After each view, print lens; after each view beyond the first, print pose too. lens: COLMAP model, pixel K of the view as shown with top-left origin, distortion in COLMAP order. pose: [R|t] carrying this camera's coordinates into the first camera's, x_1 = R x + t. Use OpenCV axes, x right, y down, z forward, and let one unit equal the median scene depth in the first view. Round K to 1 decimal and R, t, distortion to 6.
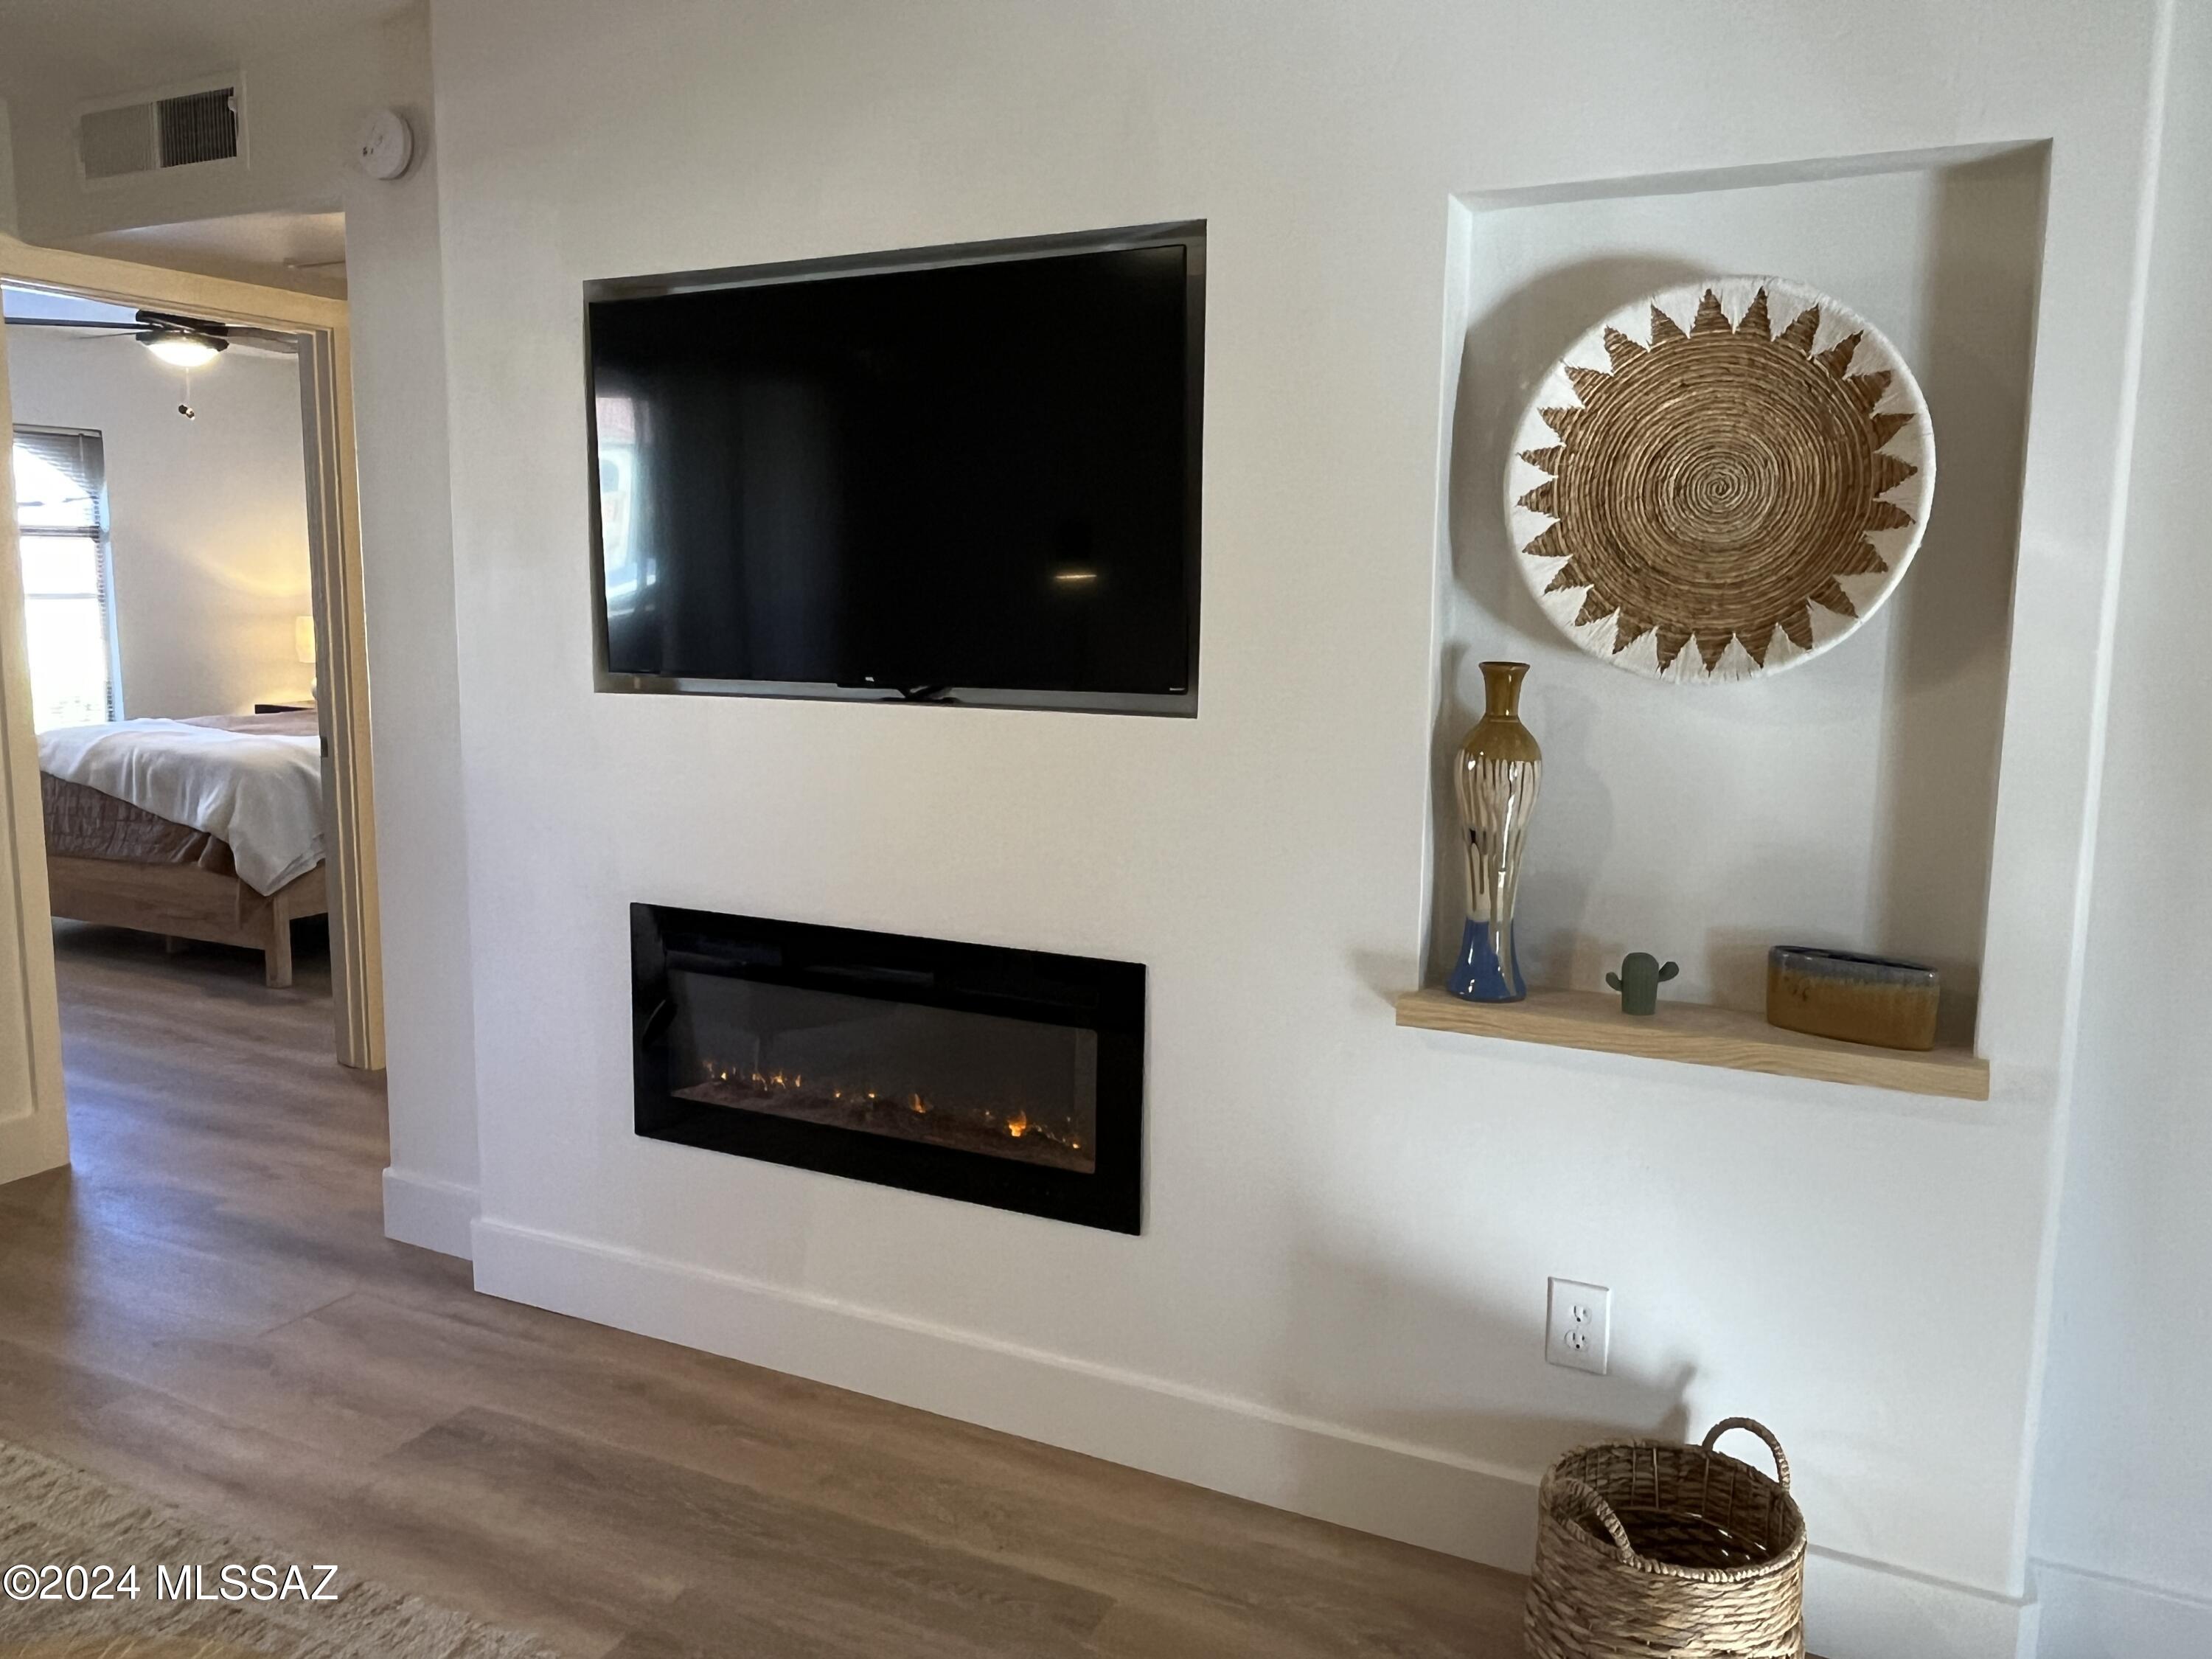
lens RADIAL K [[1665.5, 0, 1087.2], [0, 1665.5, 825.7], [0, 0, 1]] dist [-0.008566, -0.005631]
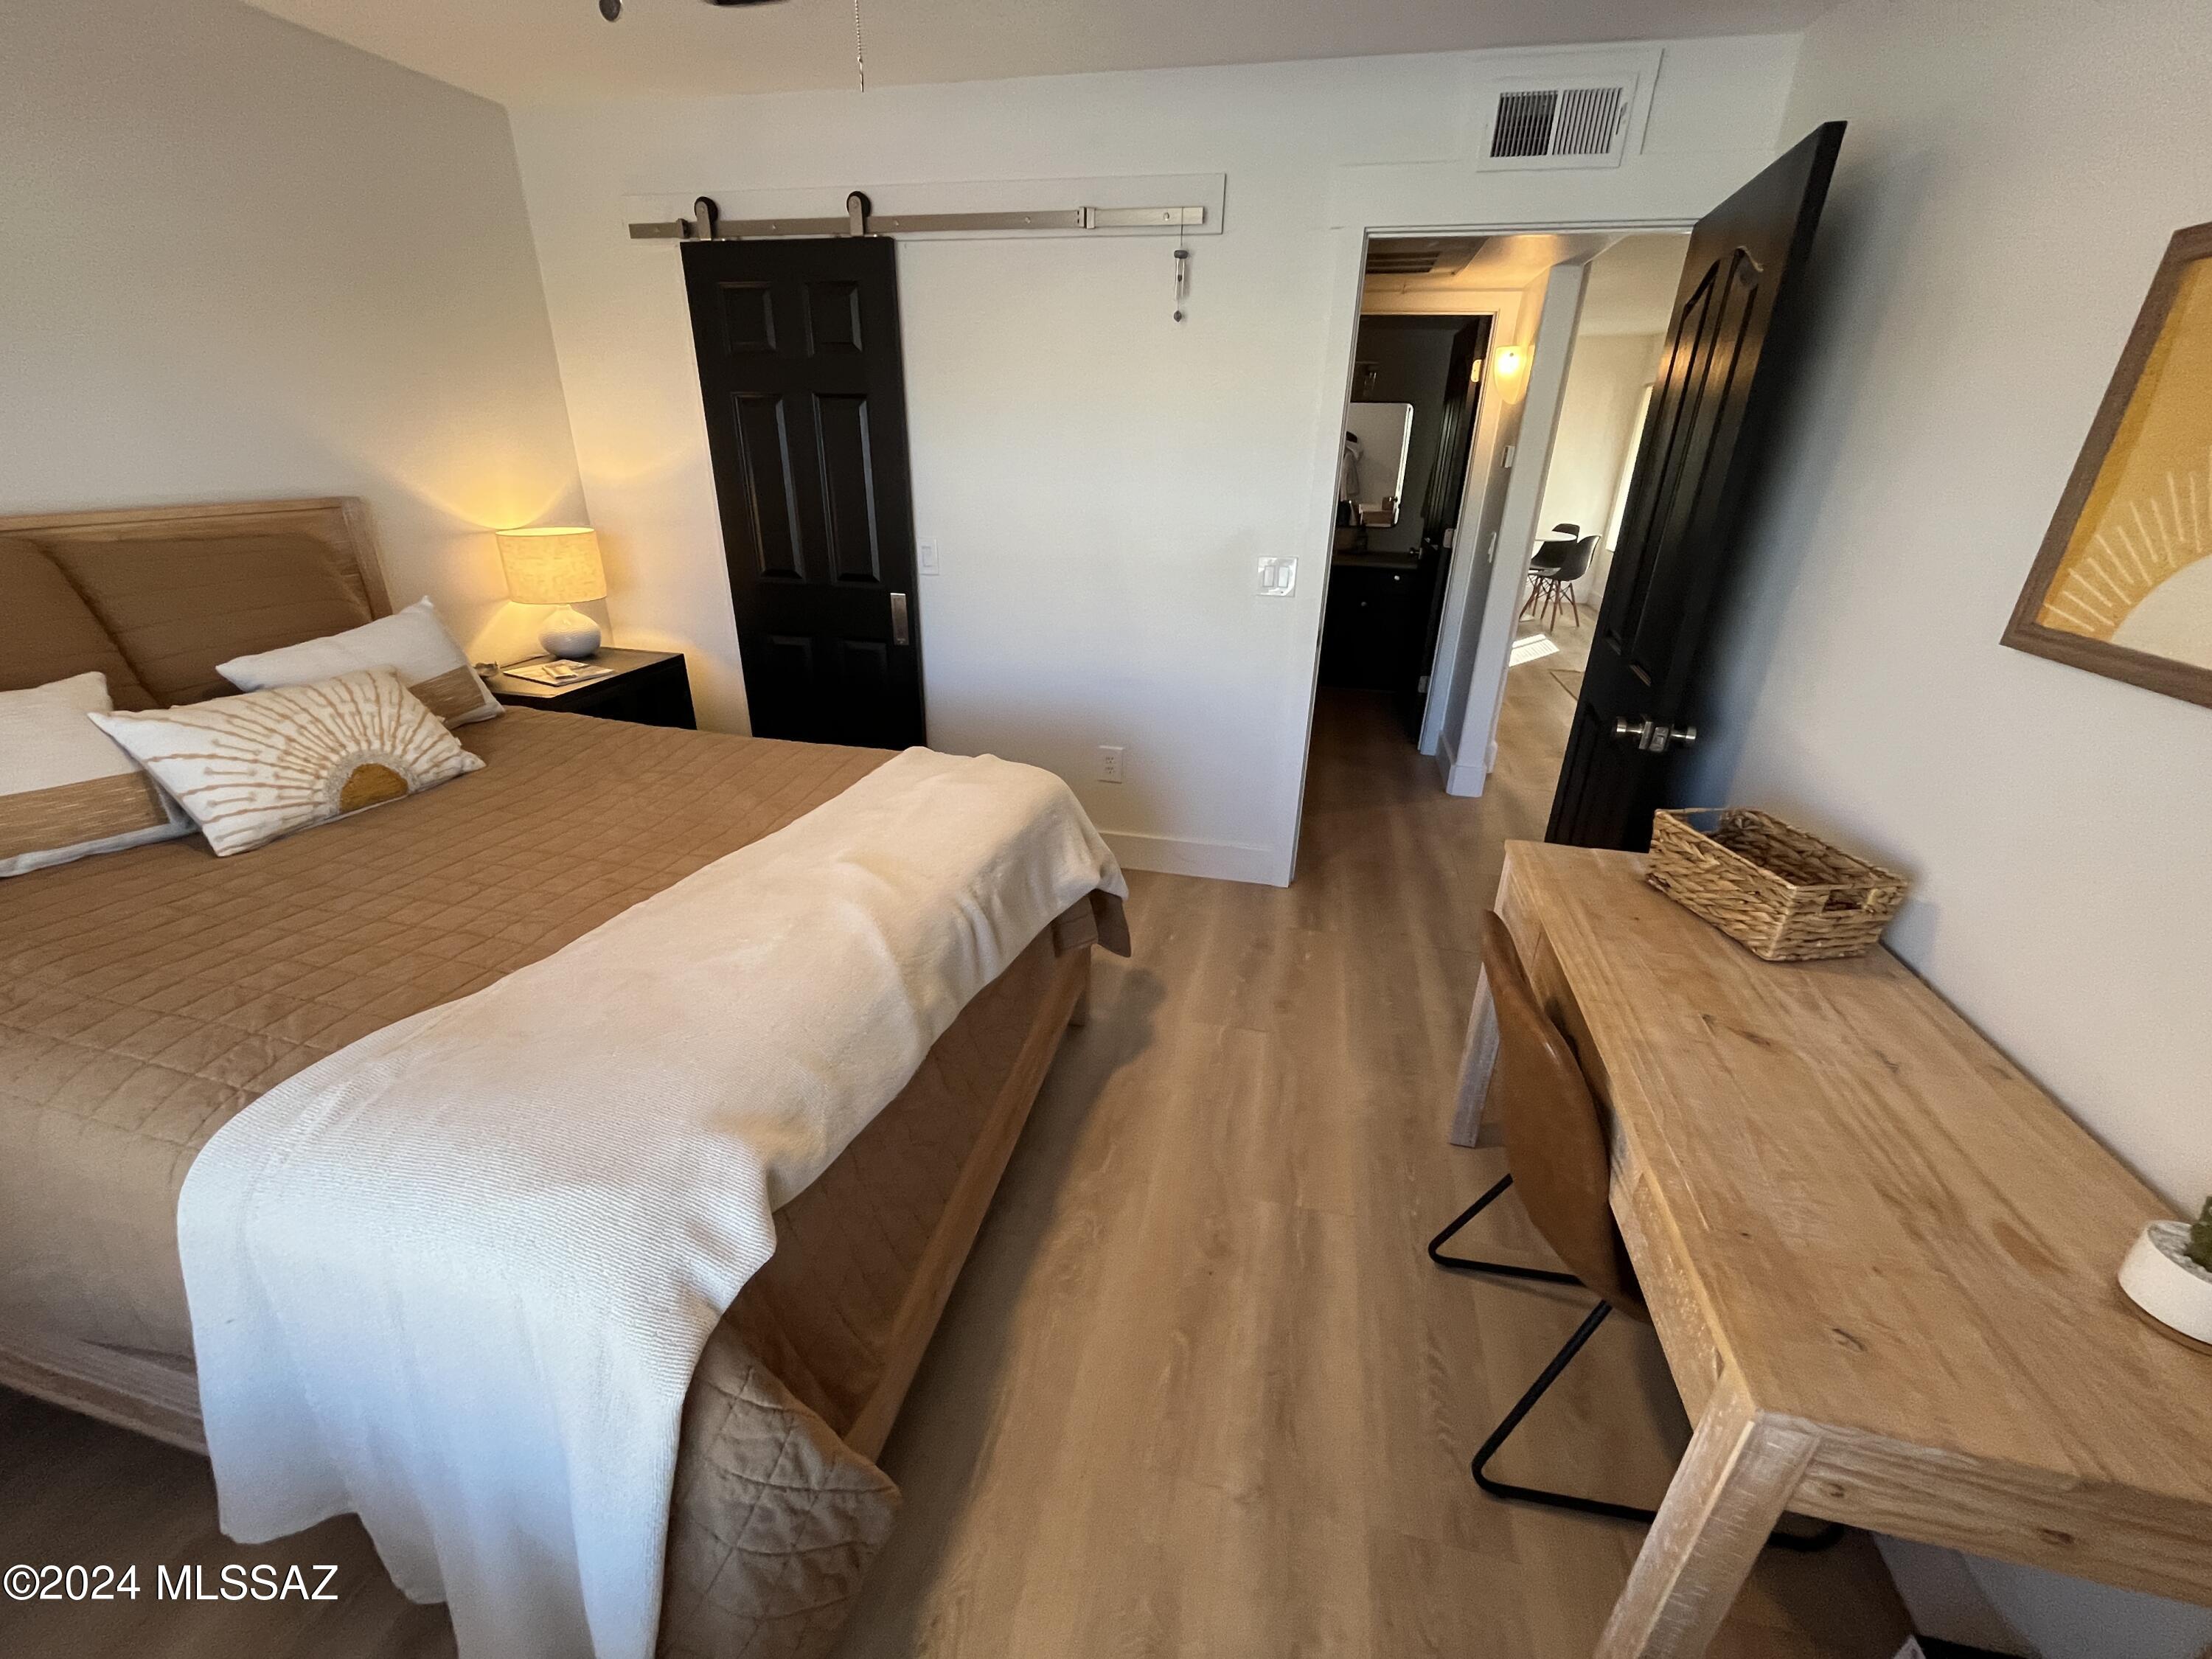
lens RADIAL K [[894.2, 0, 1102.3], [0, 894.2, 833.4], [0, 0, 1]] dist [0.000301, 0.000015]
pose [[-0.233588, -0.409889, 0.881719, -1.932567], [0.118150, 0.888120, 0.444165, -0.407049], [-0.965131, 0.207927, -0.159026, 2.416319]]
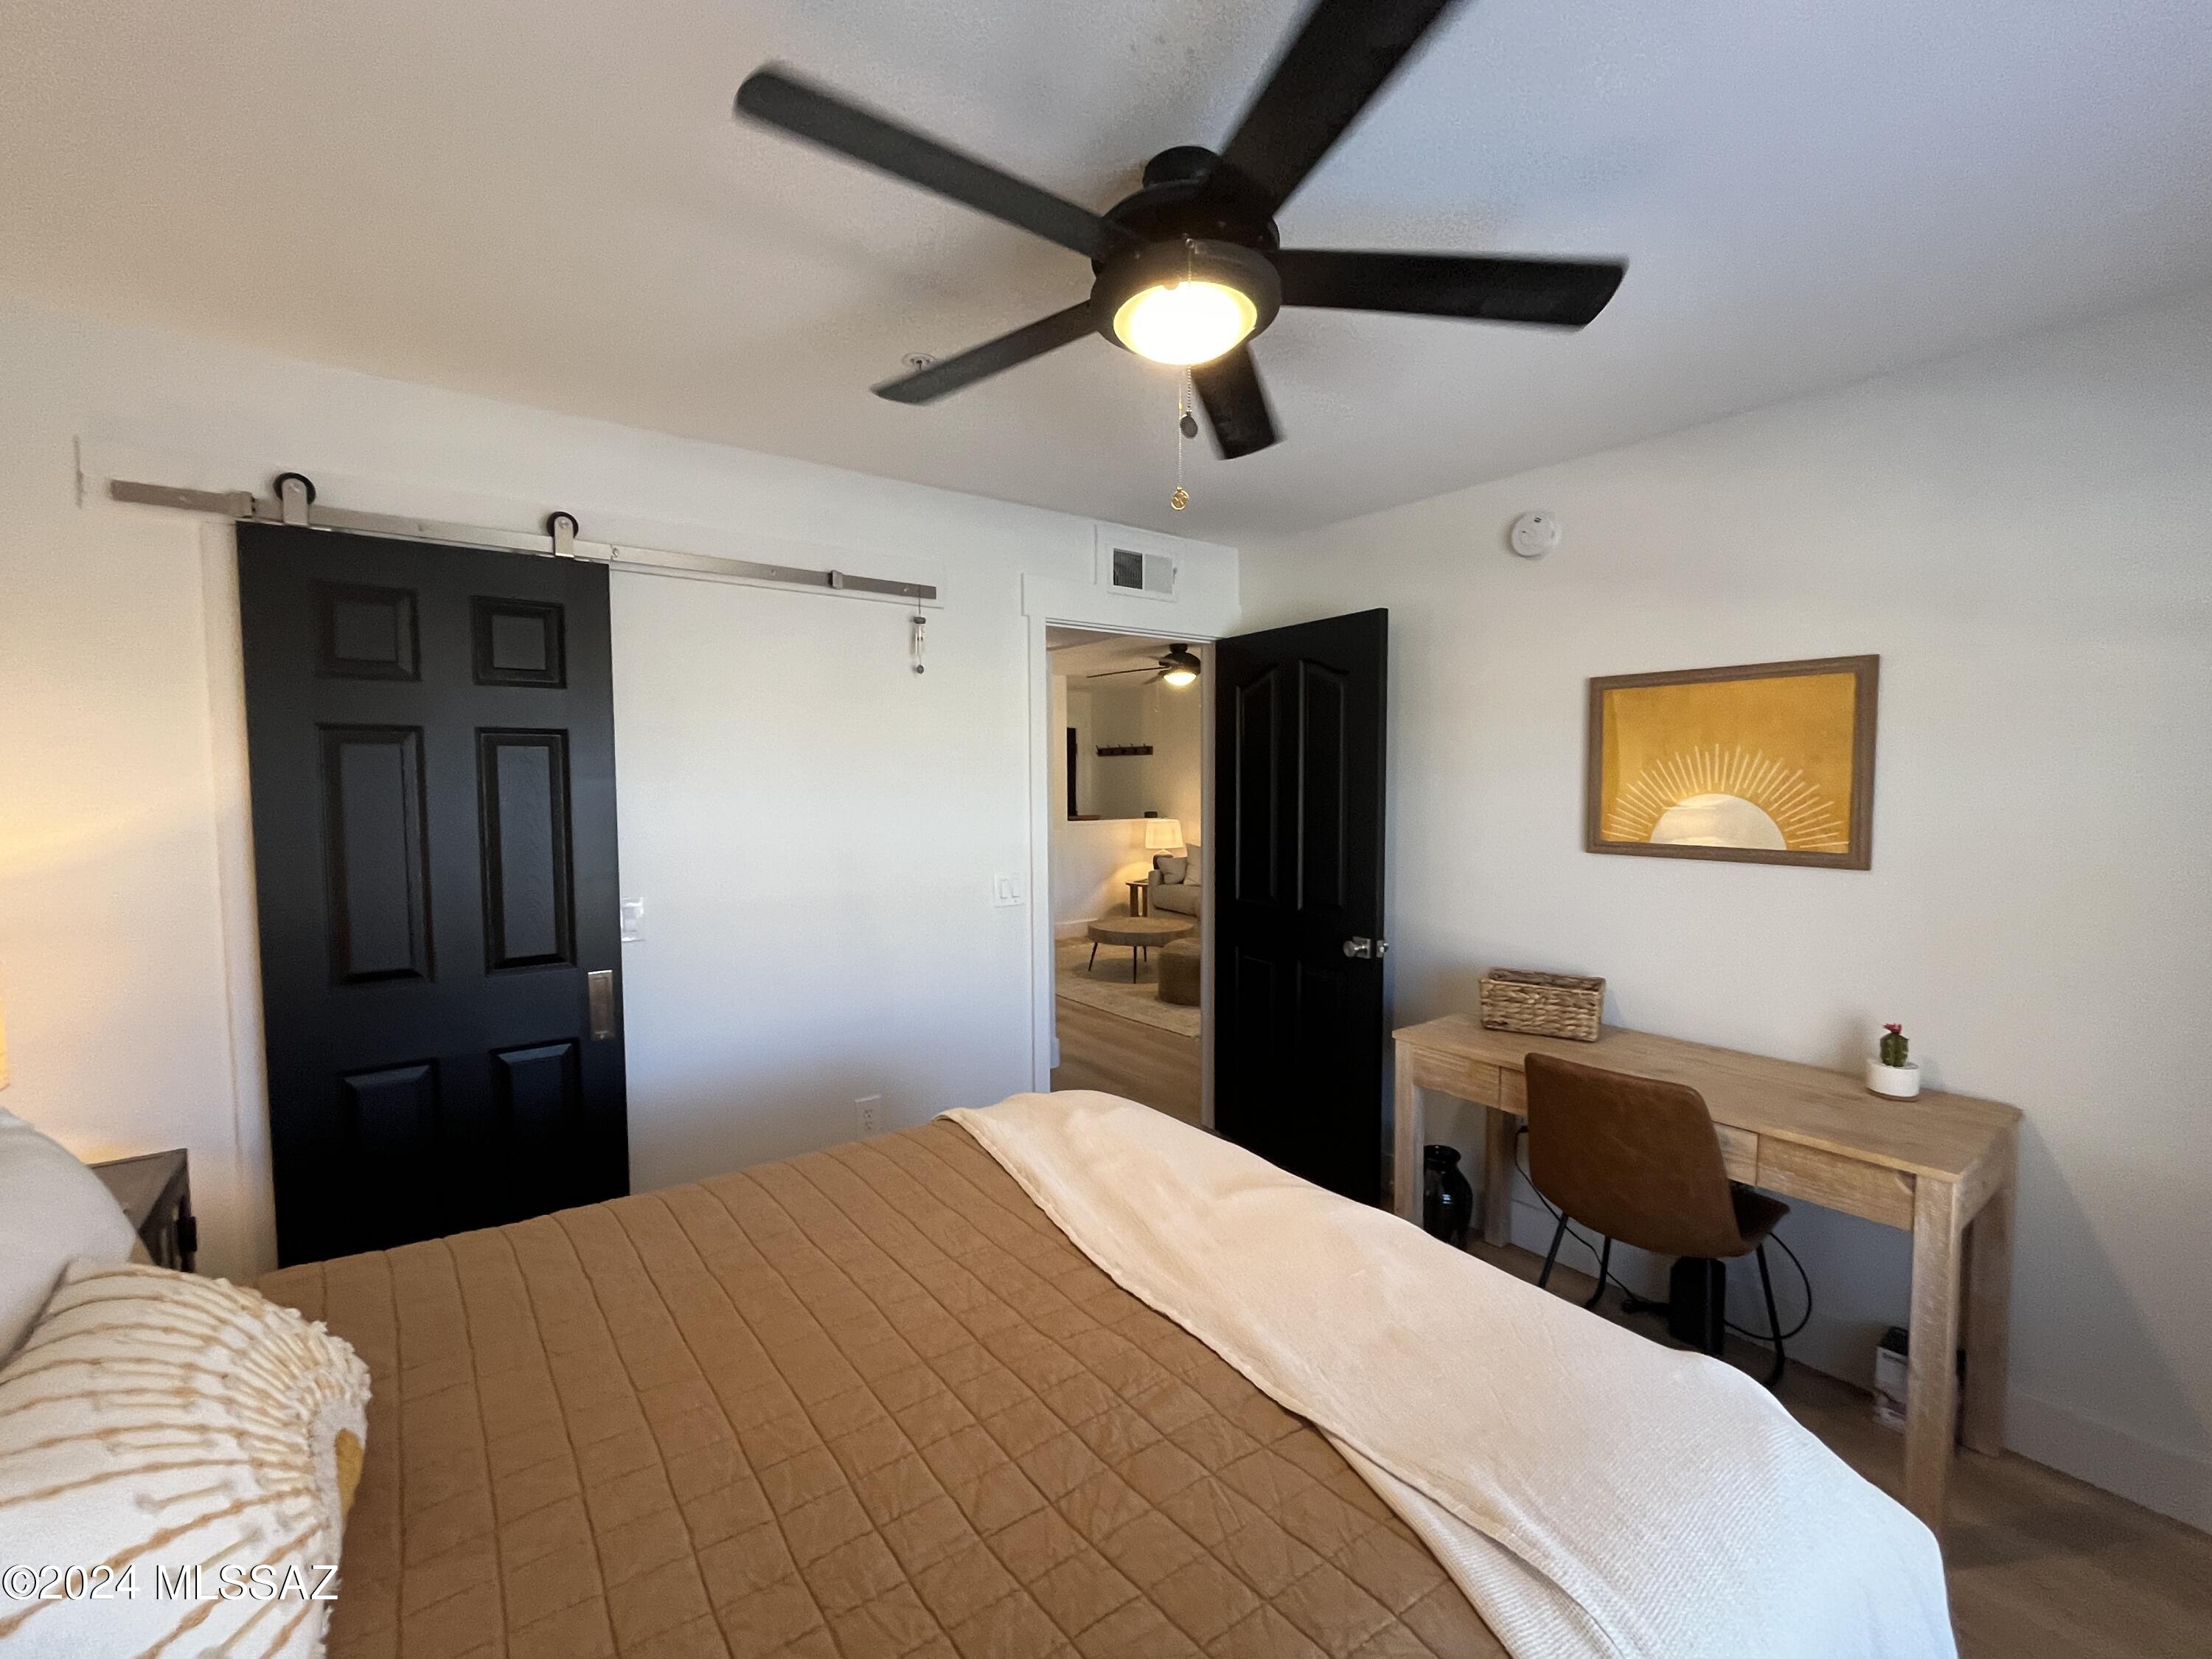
lens RADIAL K [[942.5, 0, 1103.5], [0, 942.5, 825.2], [0, 0, 1]] dist [-0.001509, -0.000214]
pose [[-0.895655, -0.028793, 0.443817, -1.546609], [0.059677, 0.981098, 0.184081, -0.477423], [-0.440728, 0.191359, -0.877007, 2.995230]]
